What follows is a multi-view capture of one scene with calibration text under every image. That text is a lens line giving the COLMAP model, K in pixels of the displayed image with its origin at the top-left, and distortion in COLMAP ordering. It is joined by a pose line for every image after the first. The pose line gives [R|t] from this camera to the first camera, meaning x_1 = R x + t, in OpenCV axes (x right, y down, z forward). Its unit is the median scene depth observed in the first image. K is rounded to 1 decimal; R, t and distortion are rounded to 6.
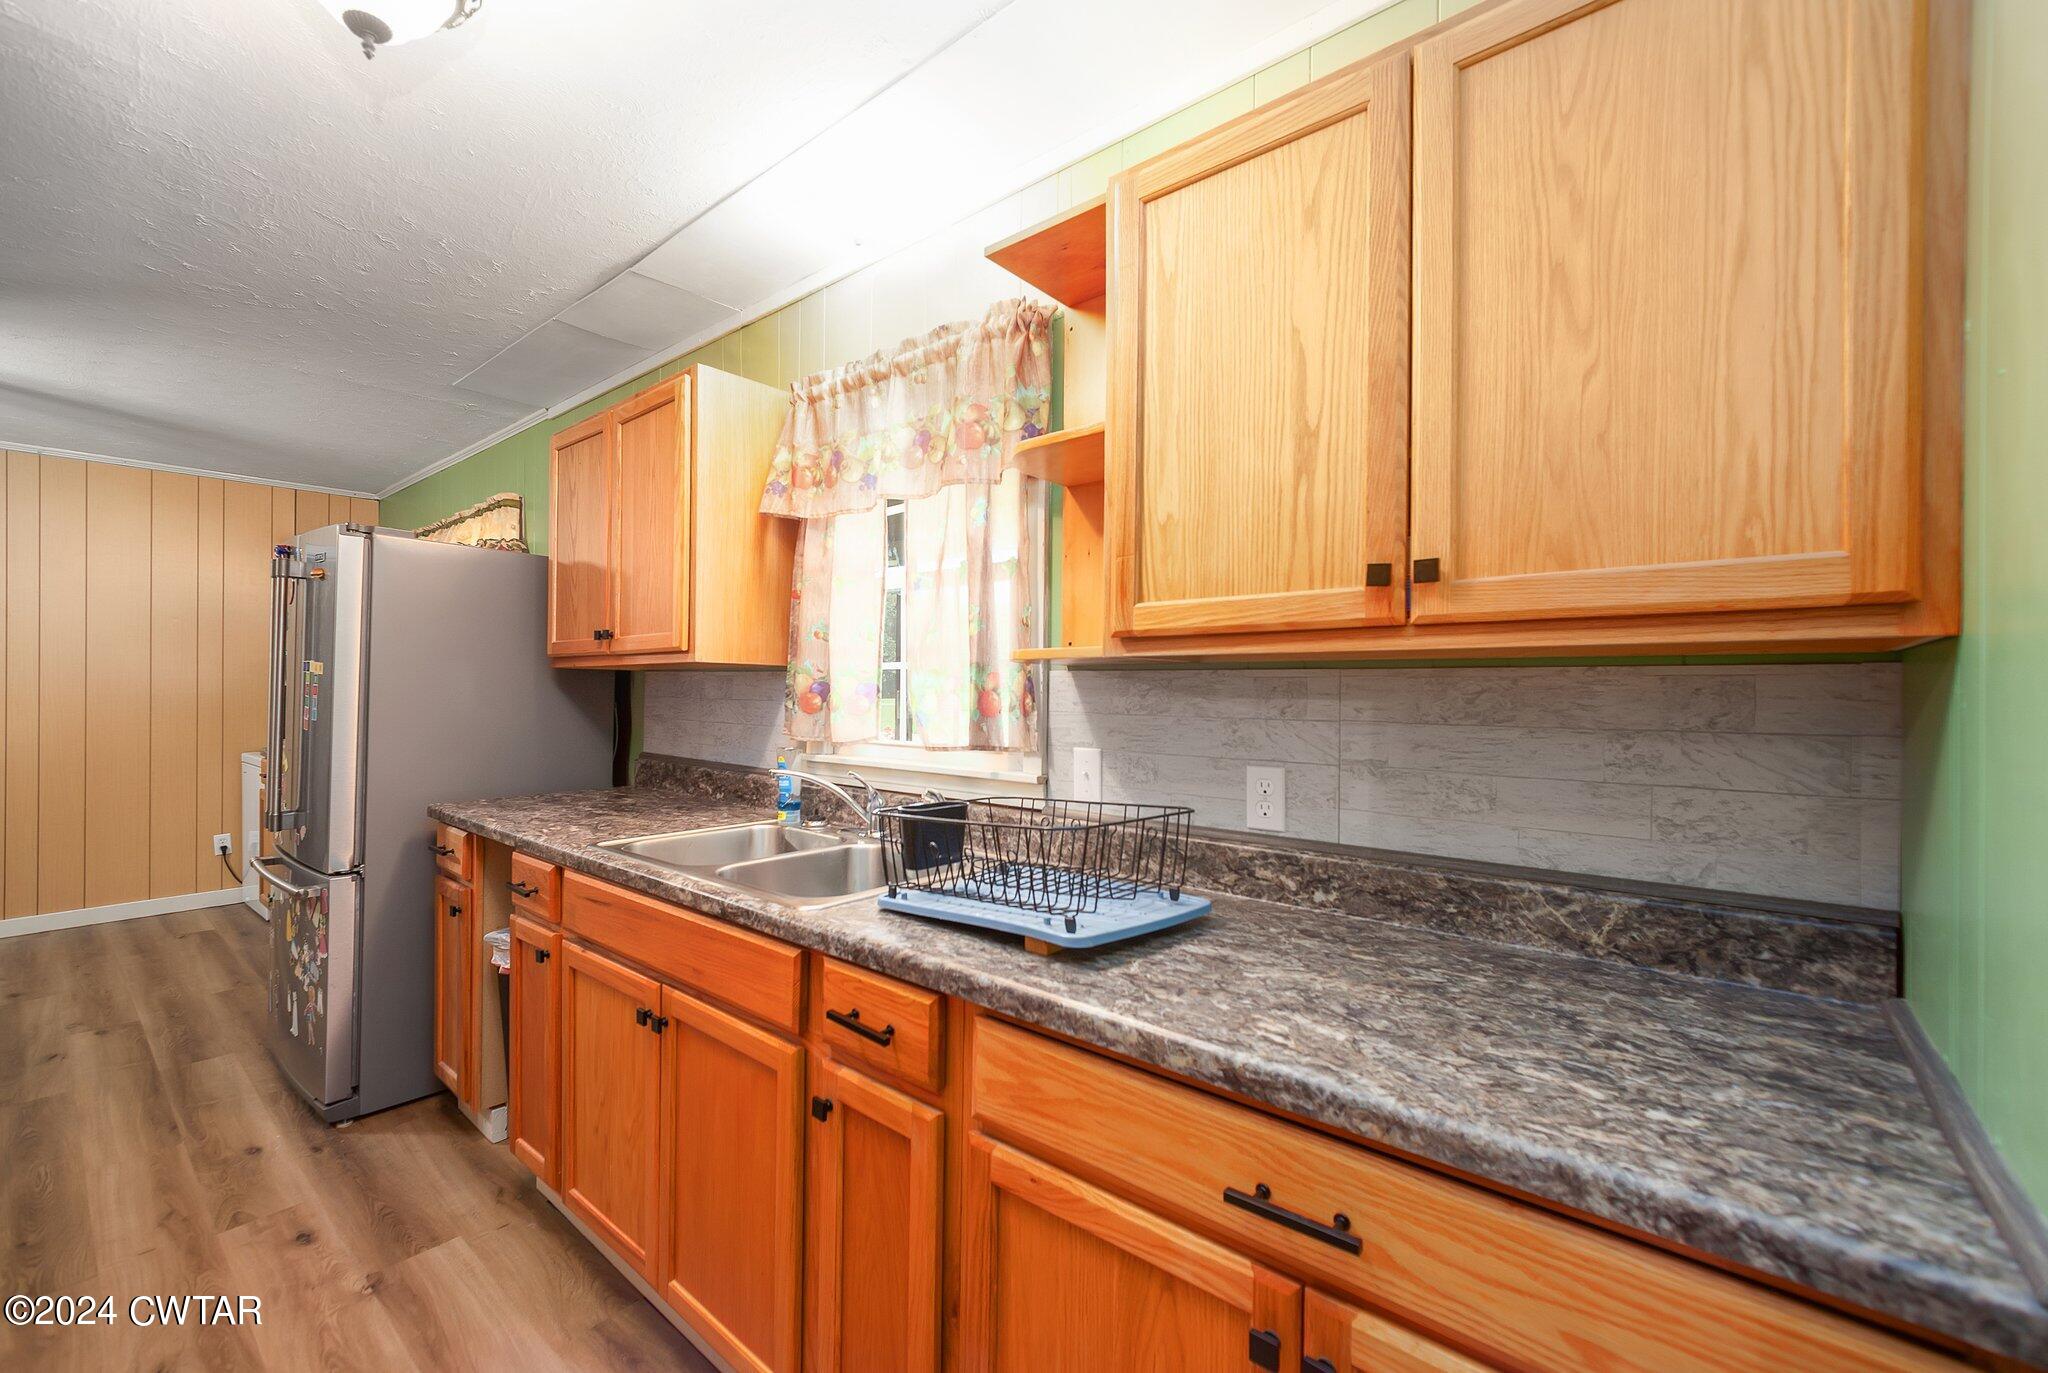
lens RADIAL K [[819.0, 0, 1037.5], [0, 819.0, 692.6], [0, 0, 1]] dist [0.001703, 0.000055]
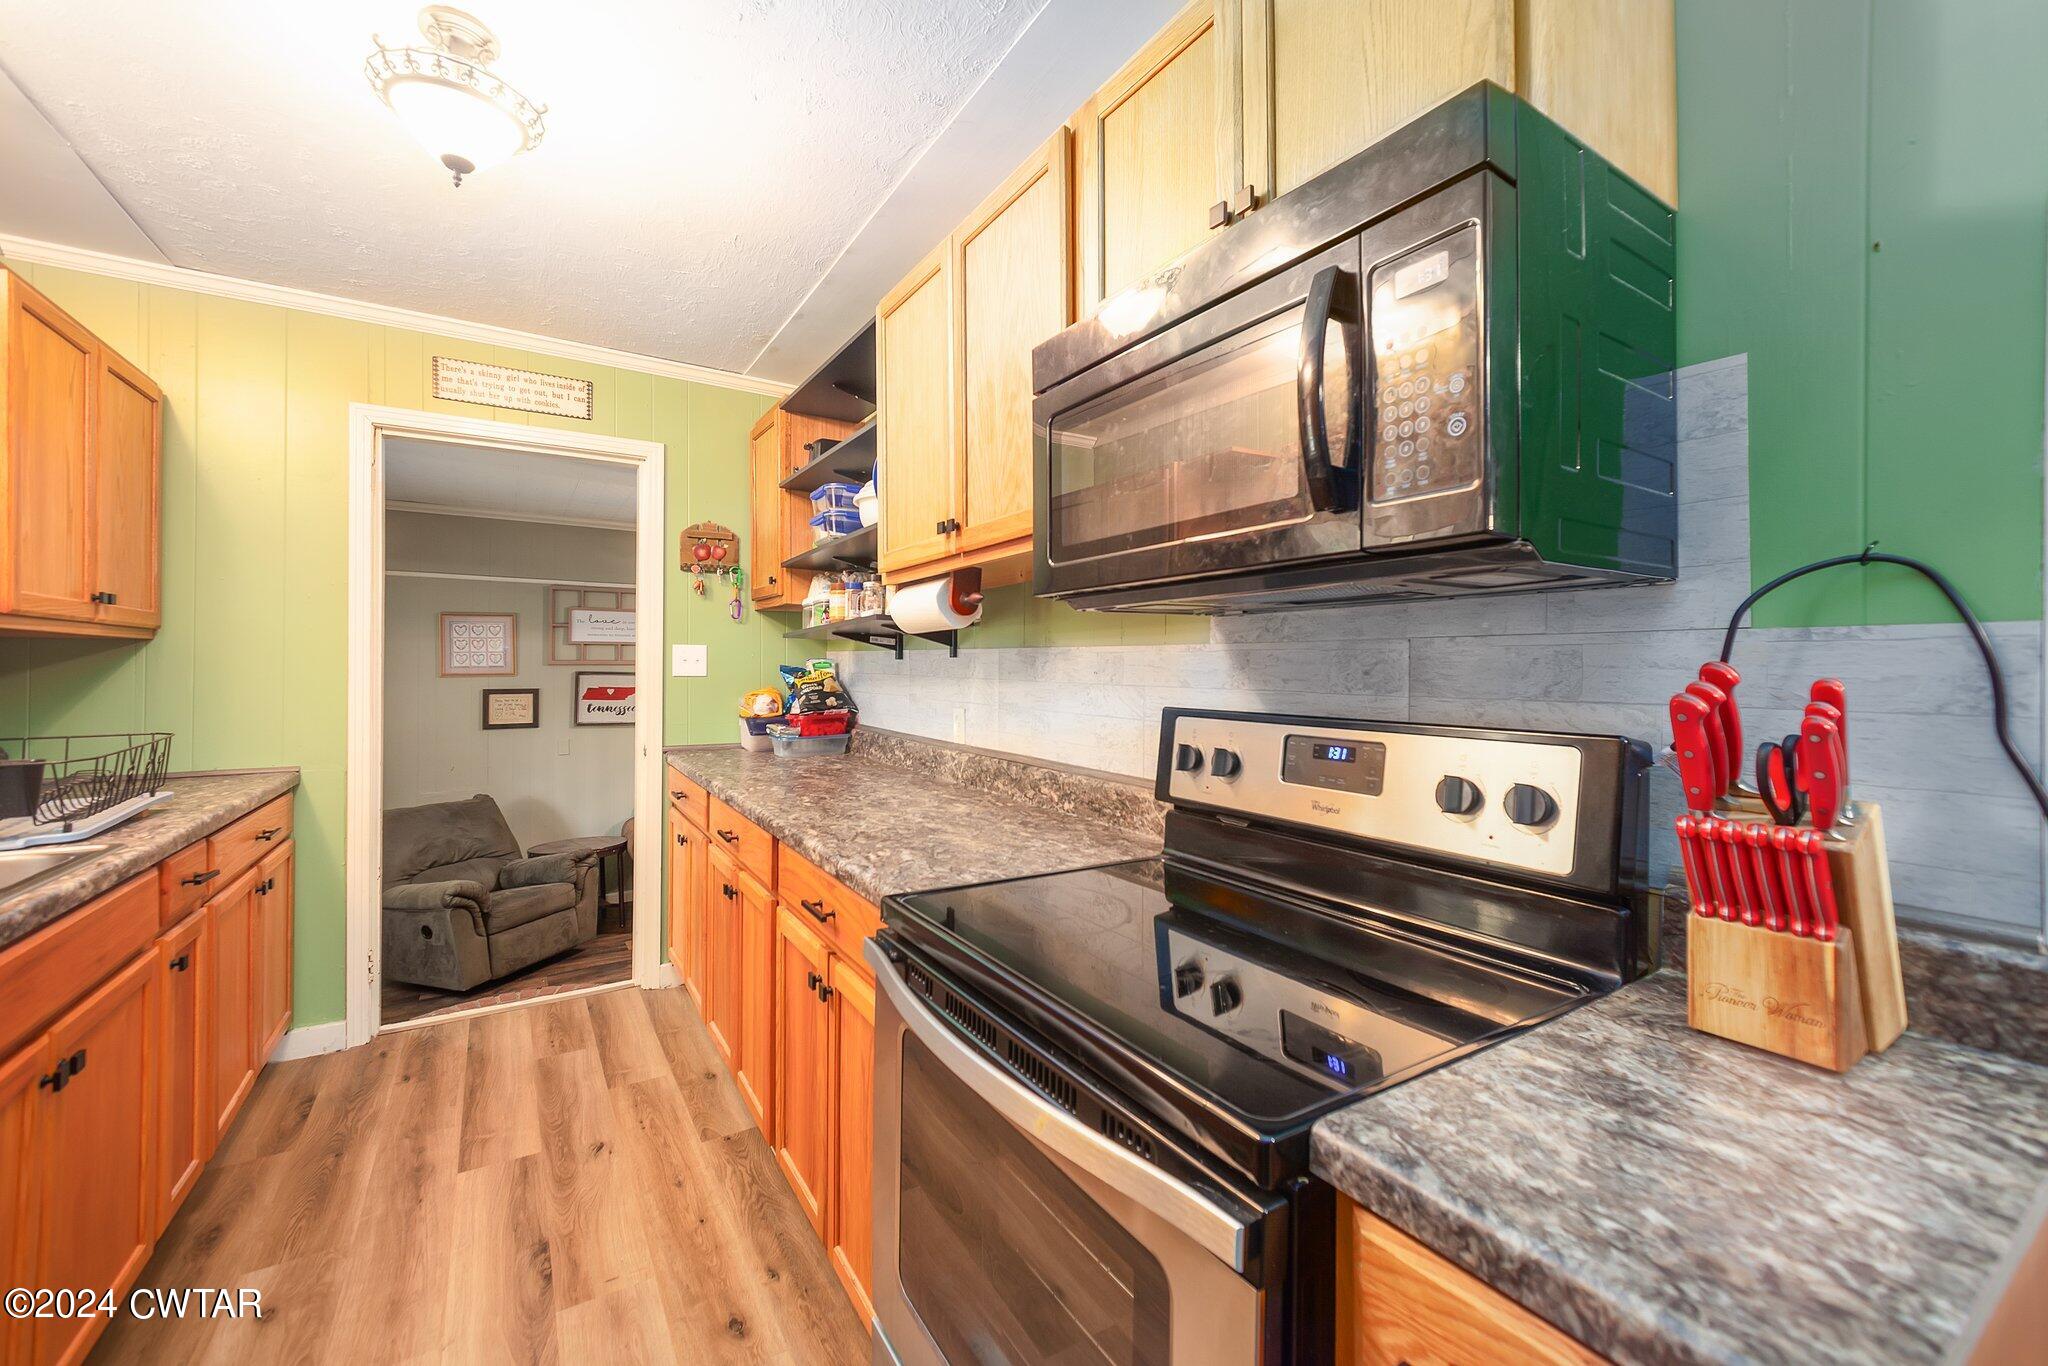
lens RADIAL K [[819.0, 0, 1010.7], [0, 819.0, 669.8], [0, 0, 1]] dist [0.001703, 0.000055]
pose [[0.947006, 0.002991, -0.321202, 0.814561], [-0.002479, 0.999995, 0.002001, 0.008127], [0.321206, -0.001099, 0.947009, -0.456125]]
